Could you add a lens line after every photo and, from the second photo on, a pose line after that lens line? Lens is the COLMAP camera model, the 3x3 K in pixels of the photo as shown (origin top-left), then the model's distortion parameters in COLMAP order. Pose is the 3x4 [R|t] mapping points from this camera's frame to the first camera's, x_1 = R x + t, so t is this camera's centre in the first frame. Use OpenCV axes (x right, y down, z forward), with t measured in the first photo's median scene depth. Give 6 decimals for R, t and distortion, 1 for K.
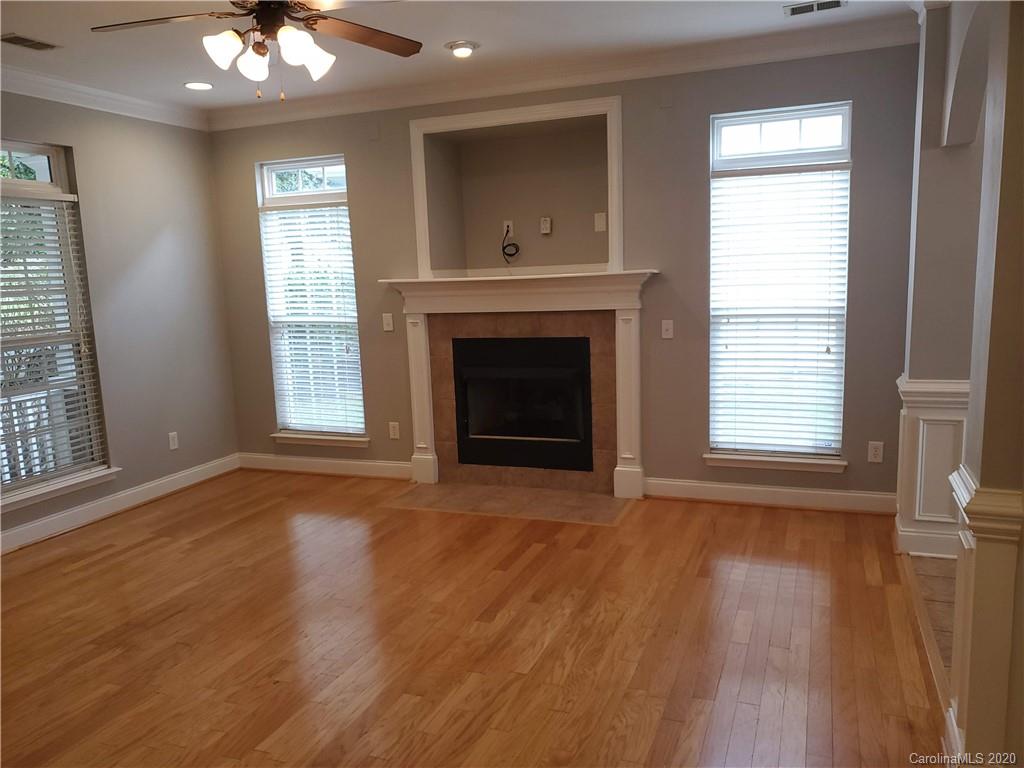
lens RADIAL K [[786.4, 0, 520.9], [0, 786.4, 397.3], [0, 0, 1]] dist [0.040630, -0.045839]
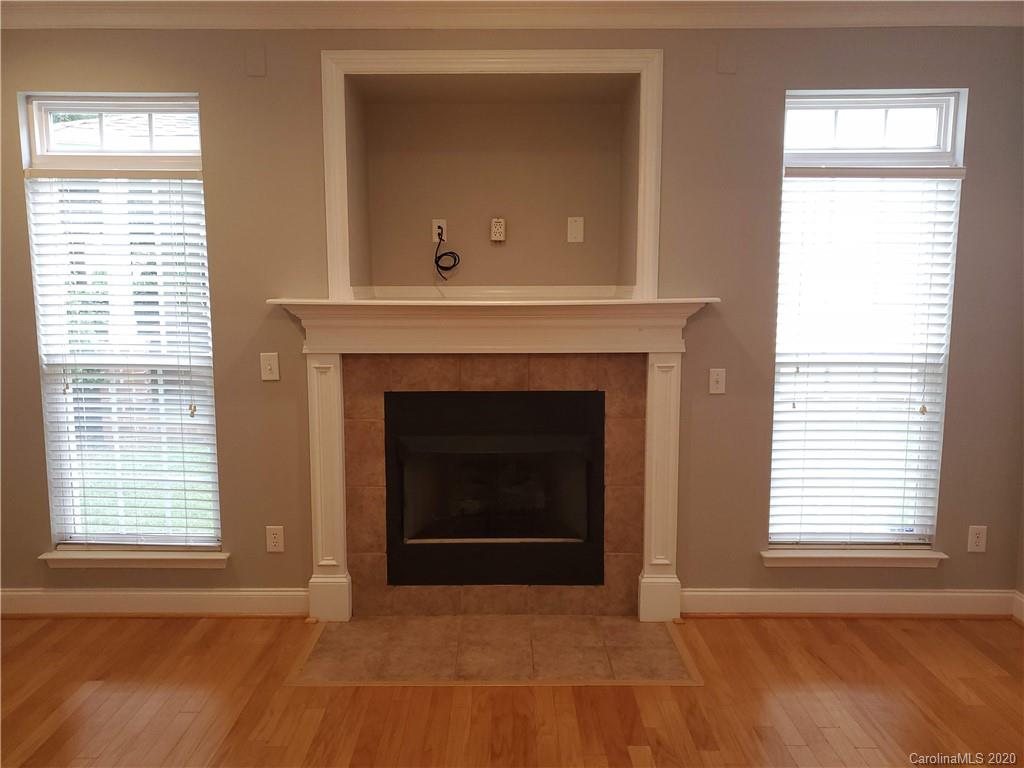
lens RADIAL K [[786.4, 0, 509.5], [0, 786.4, 381.7], [0, 0, 1]] dist [0.040630, -0.045839]
pose [[0.934883, -0.008881, 0.354844, -0.236135], [0.023985, 0.998983, -0.038187, -0.060658], [-0.354144, 0.044211, 0.934145, 0.383151]]
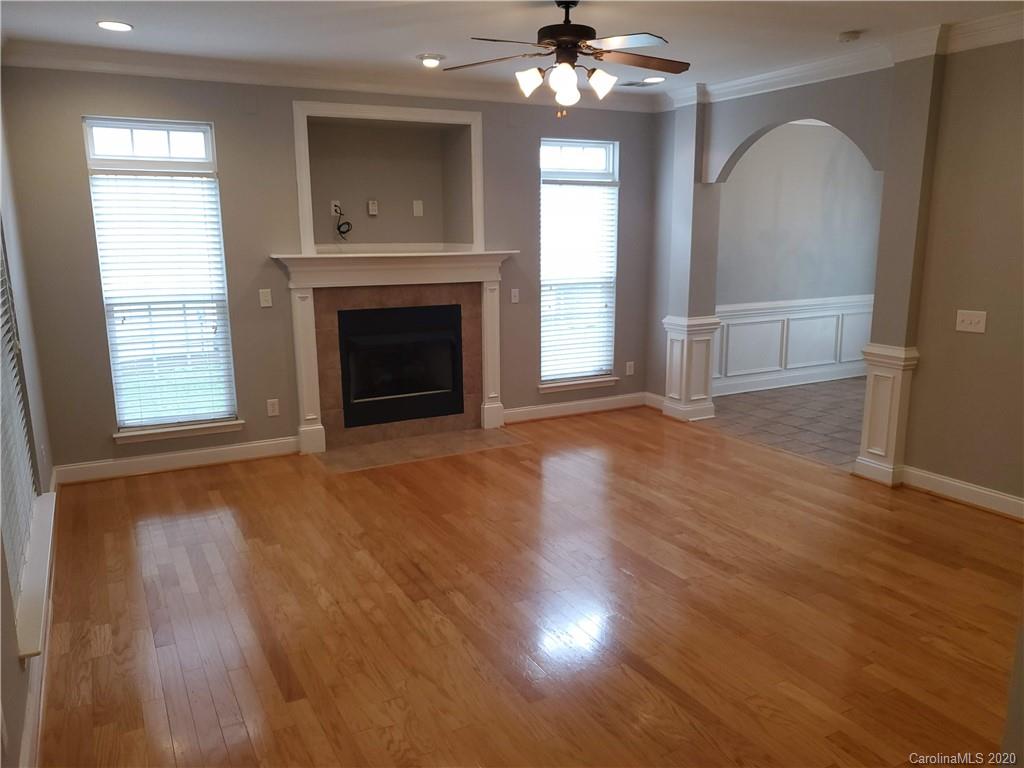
lens RADIAL K [[786.4, 0, 522.0], [0, 786.4, 390.9], [0, 0, 1]] dist [0.040630, -0.045839]
pose [[0.652301, -0.124751, 0.747623, -0.789220], [0.101938, 0.991840, 0.076561, -0.025651], [-0.751074, 0.026271, 0.659696, 0.116197]]
